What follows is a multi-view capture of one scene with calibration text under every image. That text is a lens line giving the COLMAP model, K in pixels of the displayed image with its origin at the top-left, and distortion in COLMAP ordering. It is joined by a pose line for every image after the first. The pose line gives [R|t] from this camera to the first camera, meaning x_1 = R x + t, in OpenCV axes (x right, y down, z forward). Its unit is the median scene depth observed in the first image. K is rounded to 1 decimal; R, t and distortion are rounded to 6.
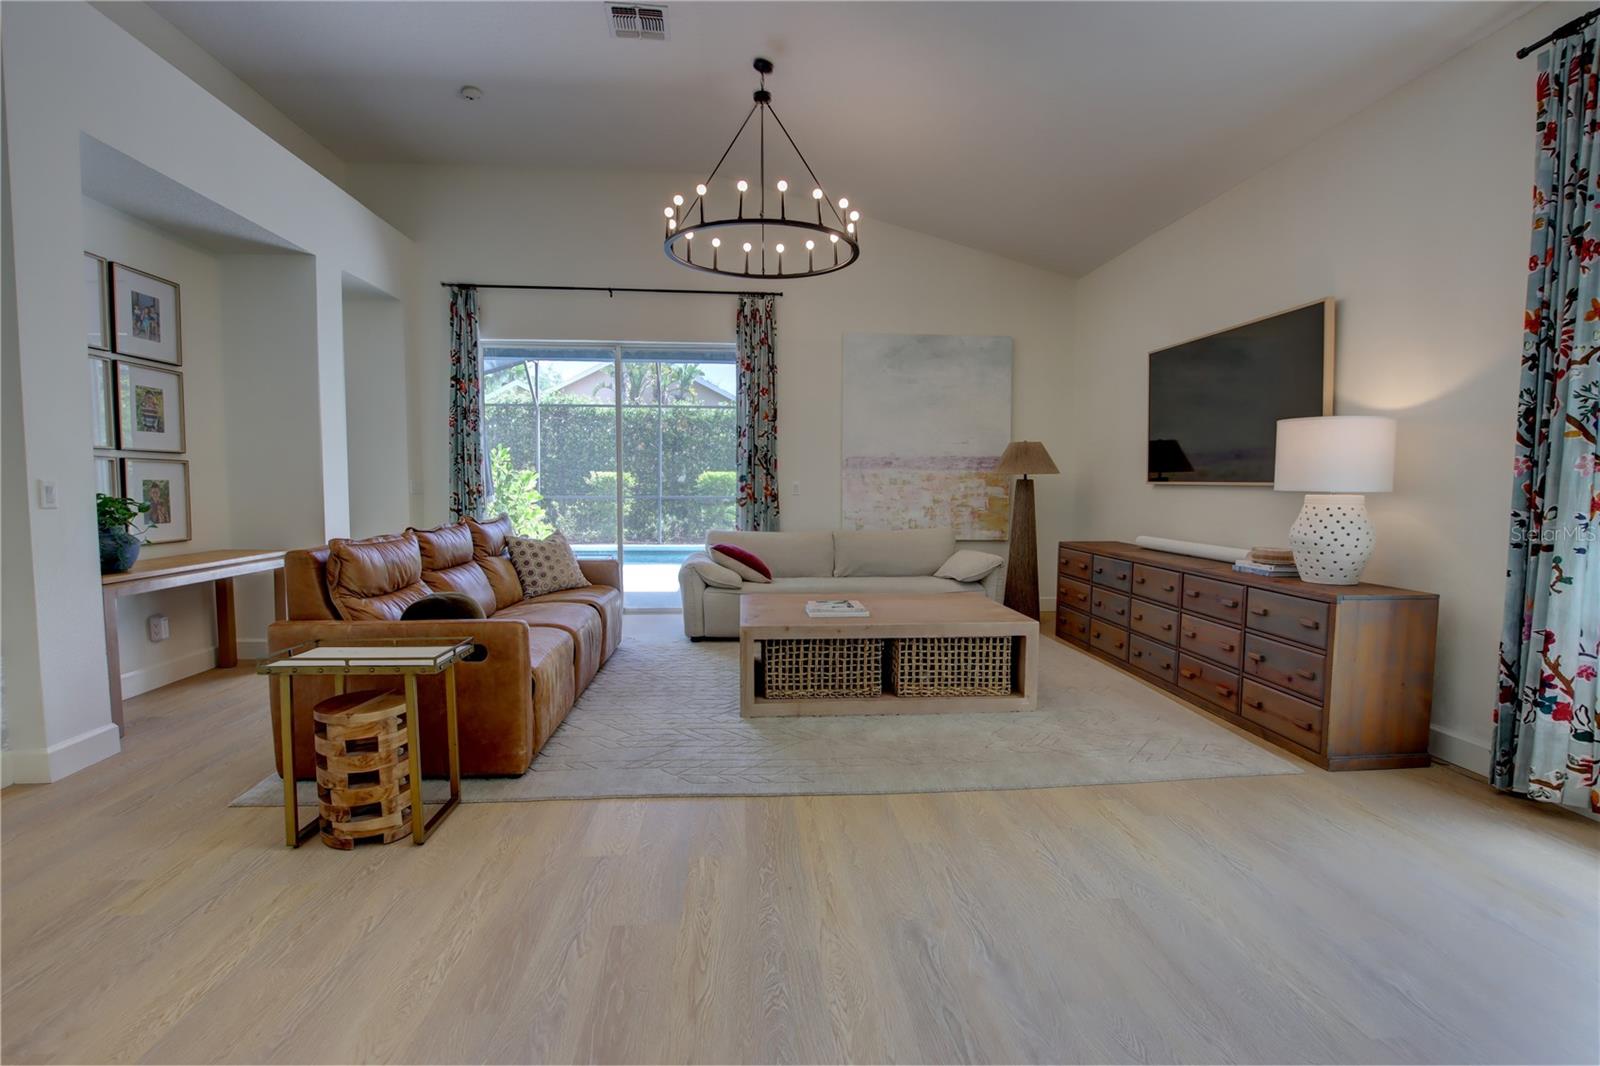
lens RADIAL K [[737.7, 0, 801.7], [0, 737.7, 538.3], [0, 0, 1]] dist [-0.039082, 0.004594]
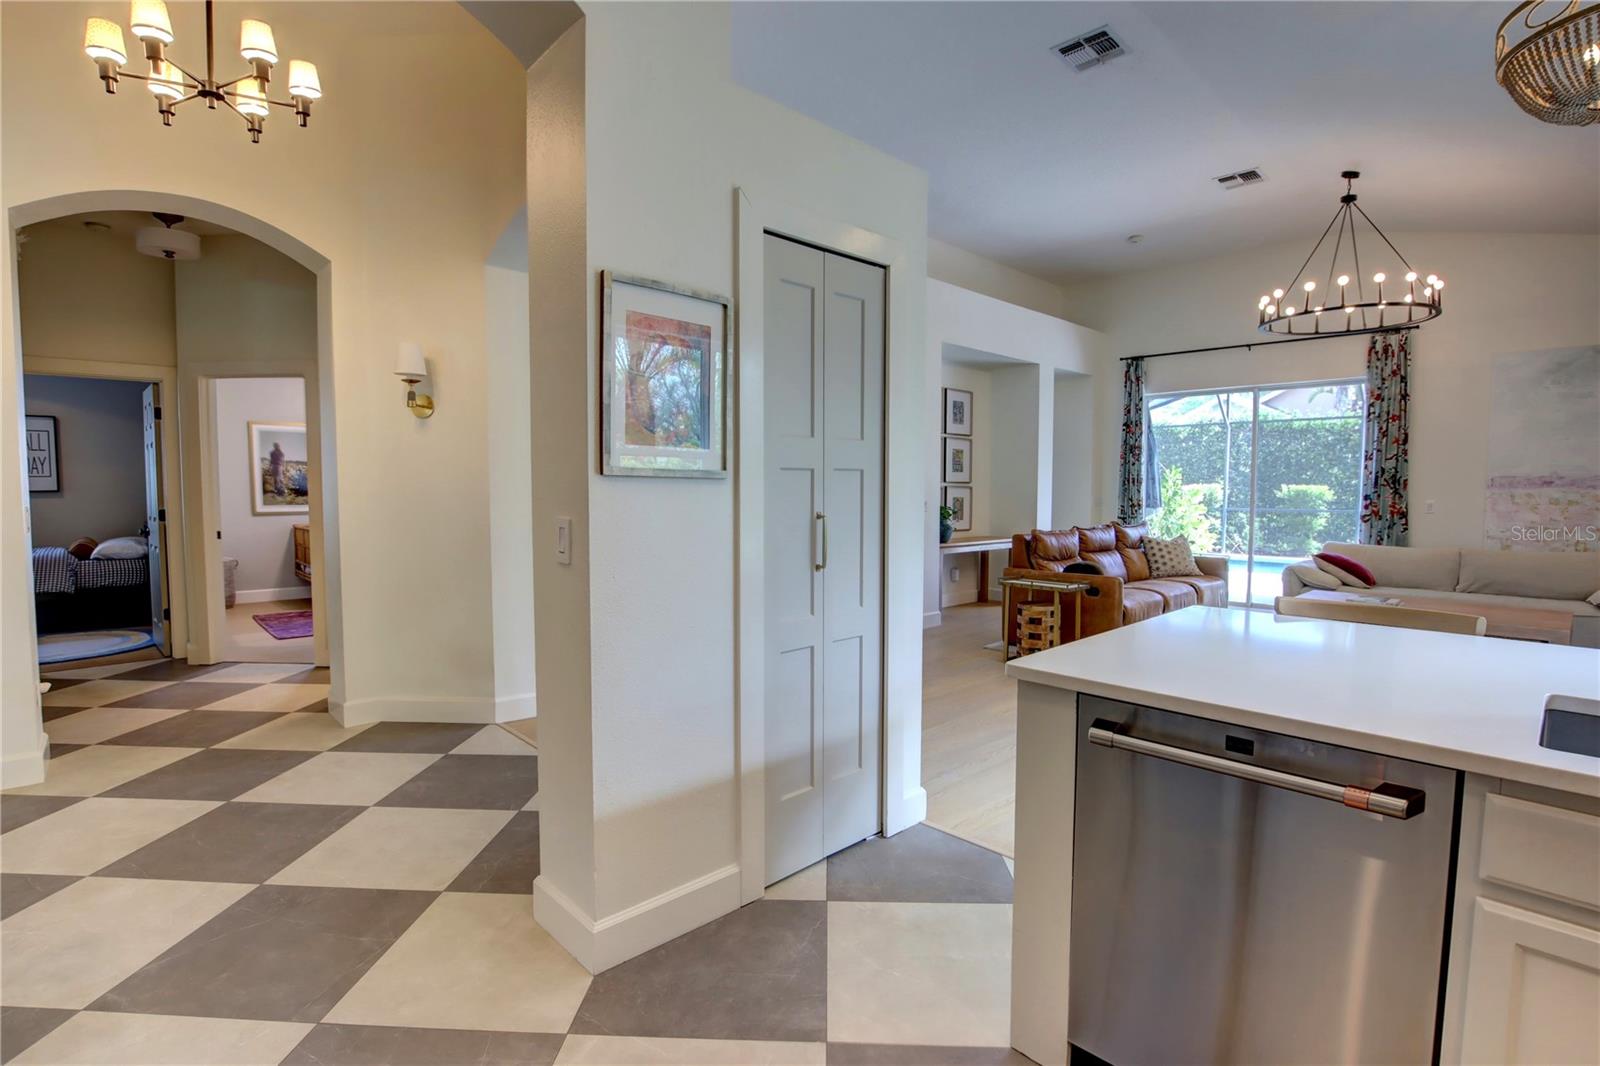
lens RADIAL K [[753.2, 0, 803.3], [0, 753.2, 539.9], [0, 0, 1]] dist [-0.035984, 0.002114]
pose [[0.618303, 0.049570, -0.784375, 0.393627], [-0.058073, 0.998162, 0.017303, 0.020015], [0.783791, 0.034852, 0.620045, -0.523871]]
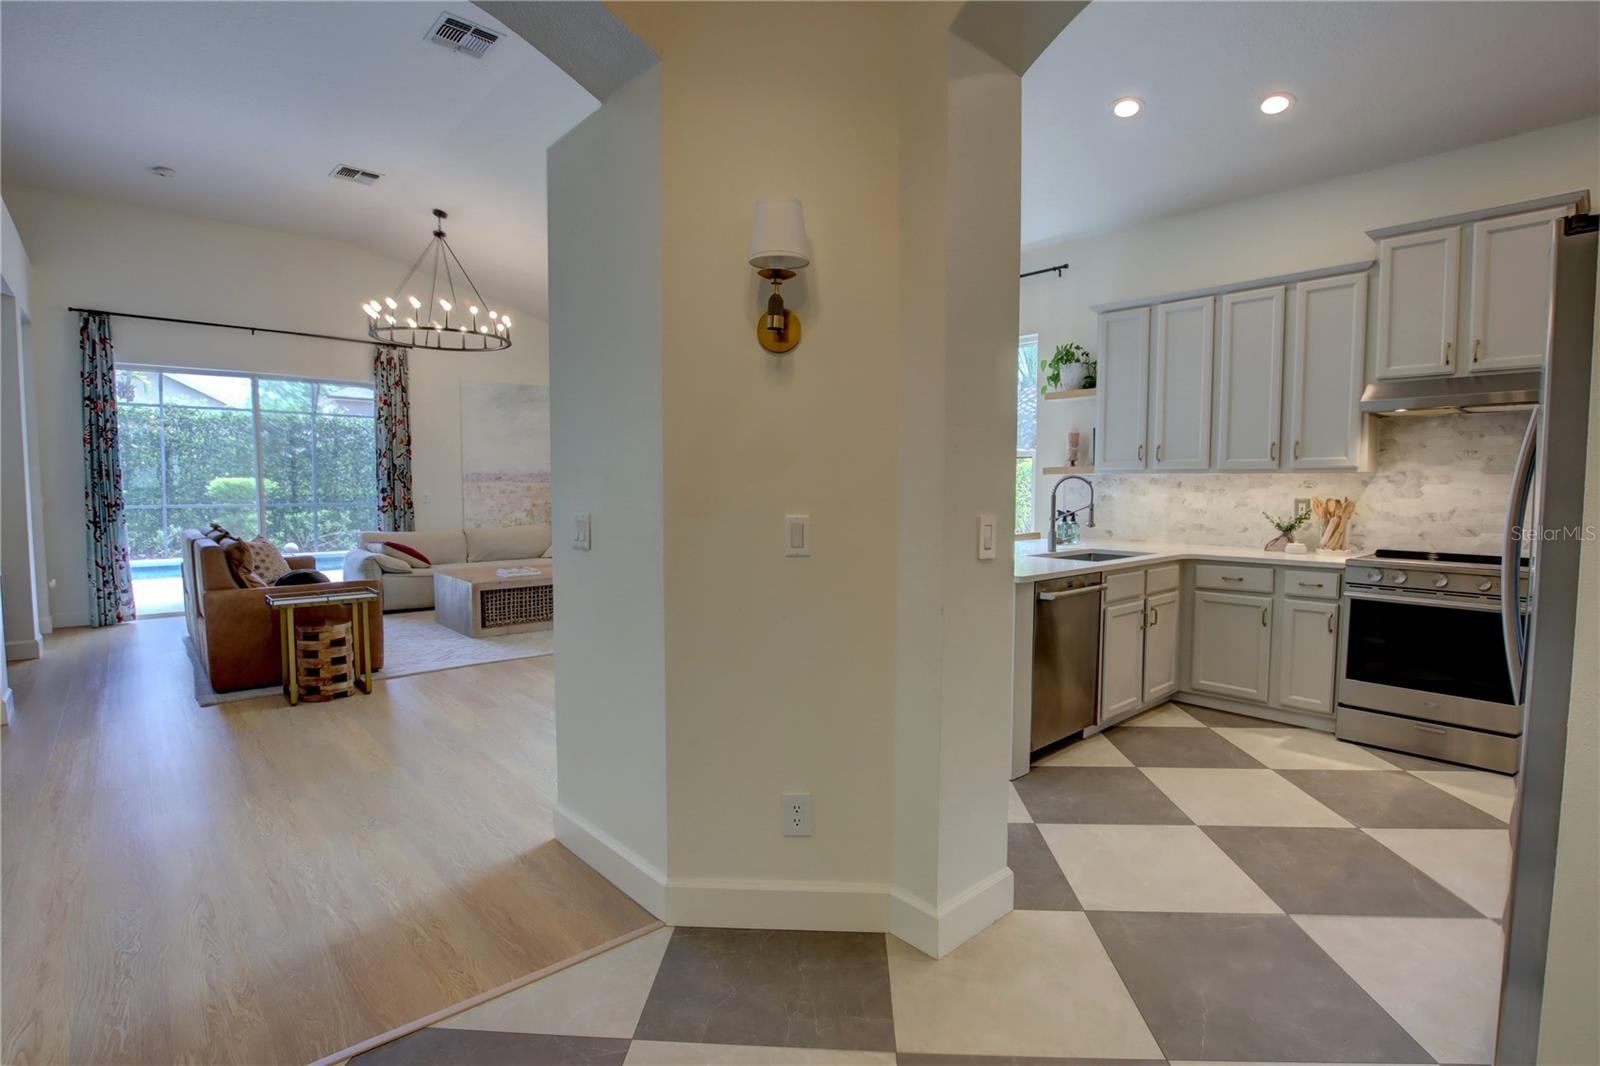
lens RADIAL K [[767.4, 0, 800.0], [0, 767.4, 535.5], [0, 0, 1]] dist [-0.035217, 0.004234]
pose [[0.798232, -0.042750, 0.600832, -0.427241], [0.046909, 0.998861, 0.008751, 0.025871], [-0.600521, 0.021199, 0.799328, -0.669701]]
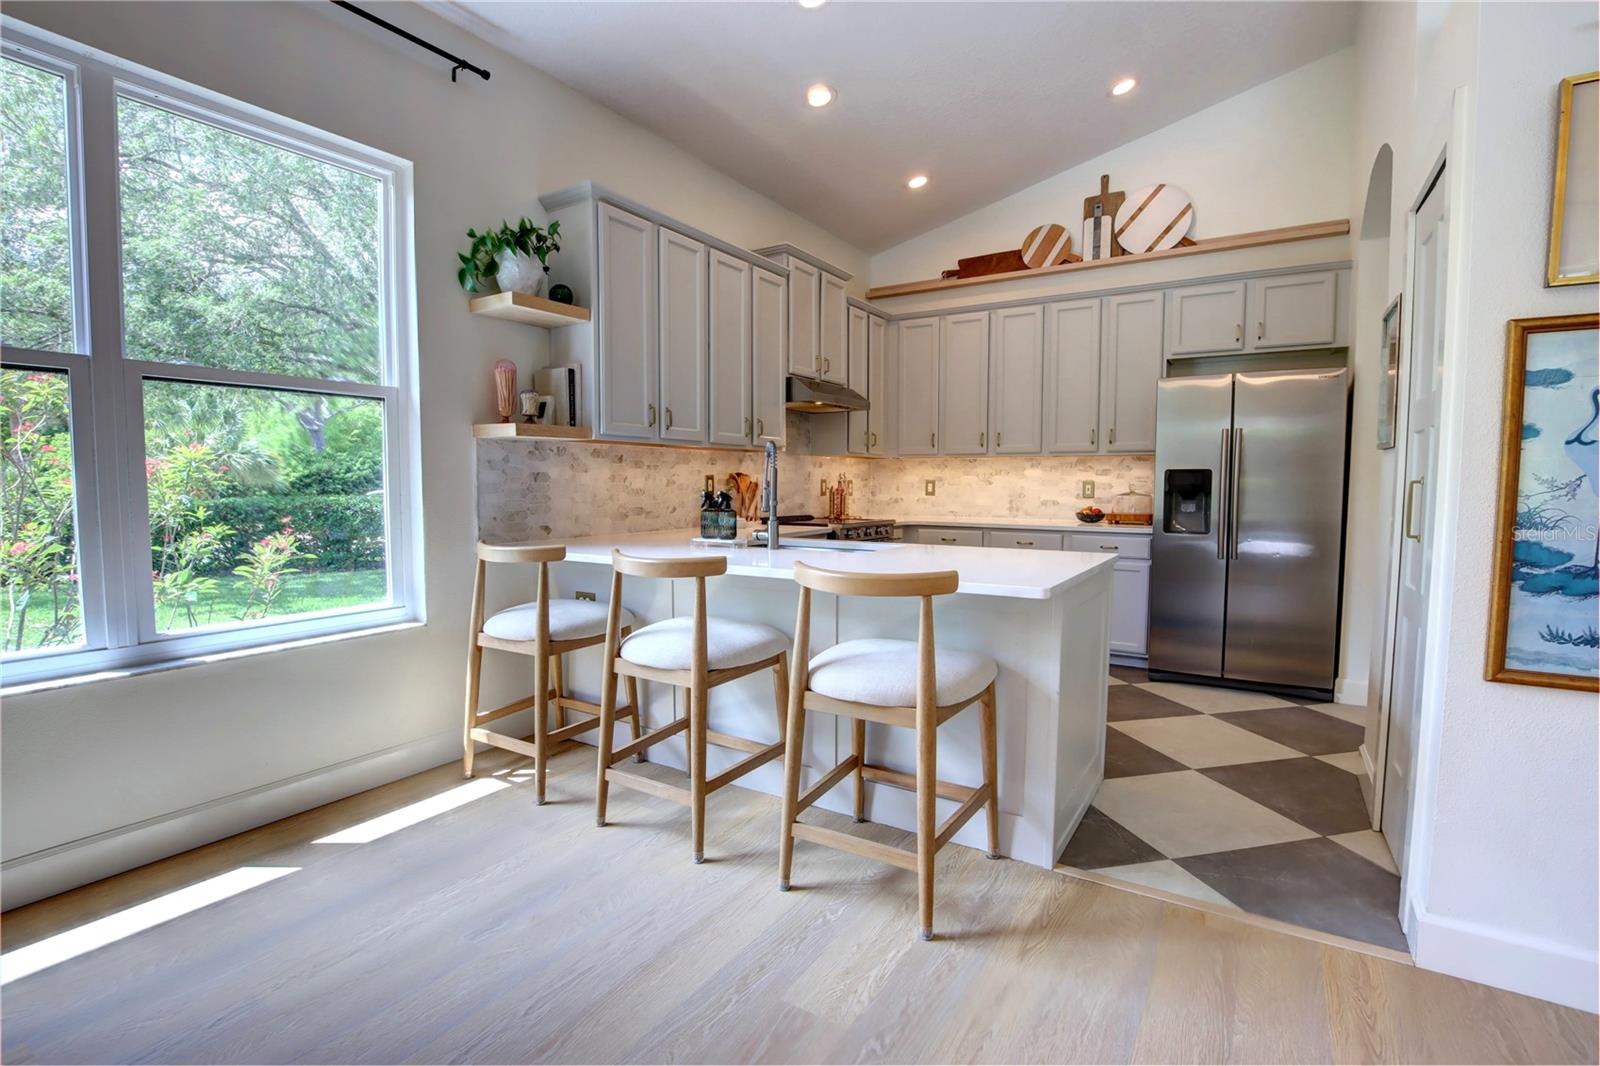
lens RADIAL K [[753.2, 0, 802.8], [0, 753.2, 530.9], [0, 0, 1]] dist [-0.035984, 0.002114]
pose [[-0.802813, -0.047782, 0.594313, 0.003519], [0.036677, 0.990938, 0.129214, -0.035000], [-0.595102, 0.125532, -0.793786, 0.469337]]
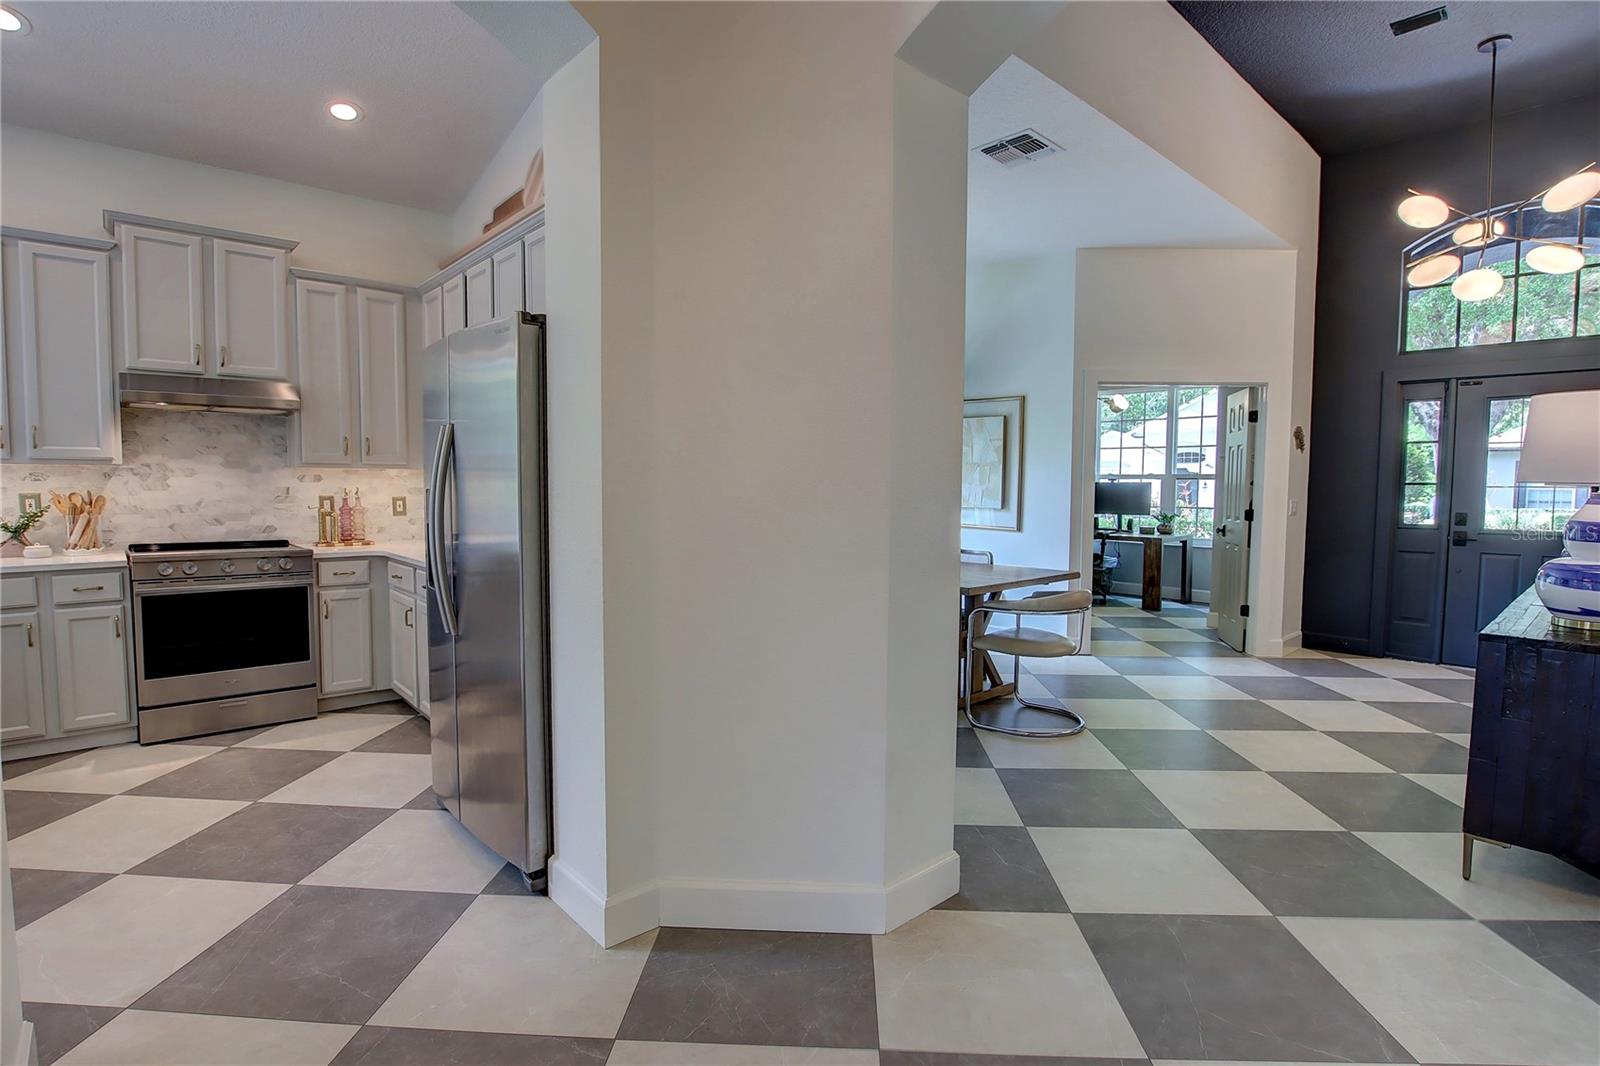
lens RADIAL K [[791.7, 0, 808.3], [0, 791.7, 533.3], [0, 0, 1]] dist [-0.035160, 0.003704]
pose [[-0.608370, -0.061623, 0.791258, -0.520700], [0.048621, 0.992215, 0.114656, 0.005008], [-0.792163, 0.108225, -0.600637, -0.442513]]
